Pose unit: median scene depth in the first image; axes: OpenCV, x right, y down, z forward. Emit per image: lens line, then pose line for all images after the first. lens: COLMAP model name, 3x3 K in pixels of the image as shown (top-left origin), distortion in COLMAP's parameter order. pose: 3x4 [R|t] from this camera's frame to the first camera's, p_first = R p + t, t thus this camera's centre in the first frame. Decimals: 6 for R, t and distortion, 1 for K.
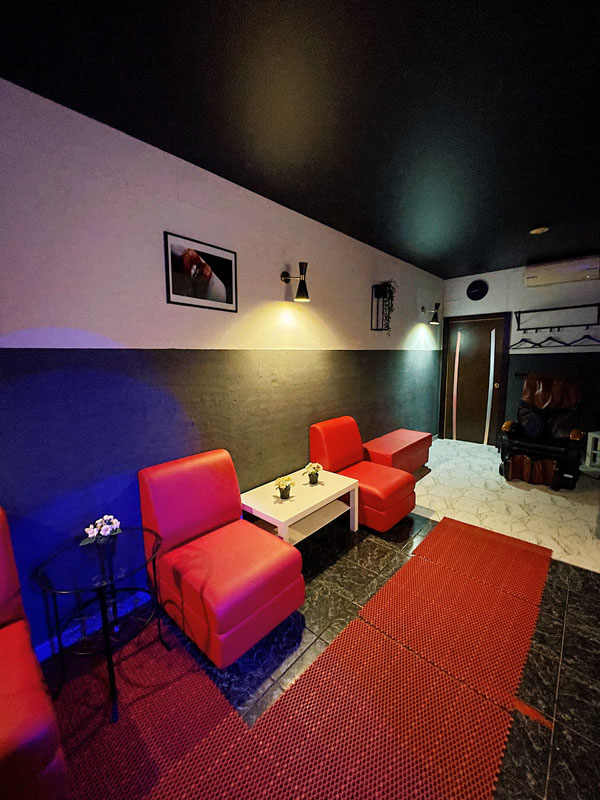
lens RADIAL K [[319.5, 0, 300.0], [0, 319.5, 400.0], [0, 0, 1]] dist [-0.001843, -0.000340]
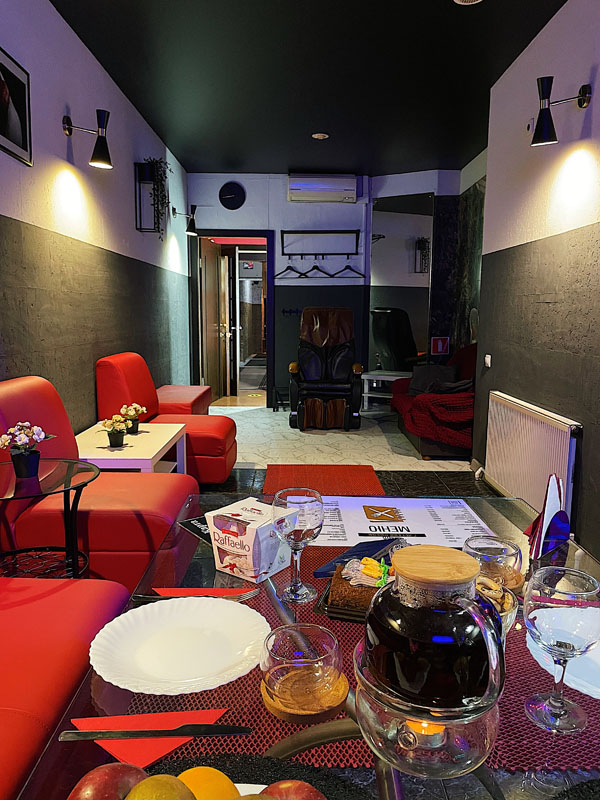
lens RADIAL K [[605.5, 0, 300.0], [0, 605.5, 400.0], [0, 0, 1]] dist [0.079937, -0.107113]
pose [[0.734594, -0.073033, 0.674565, -0.367111], [0.071504, 0.996987, 0.030074, 0.108917], [-0.674729, 0.026142, 0.737603, -0.147966]]
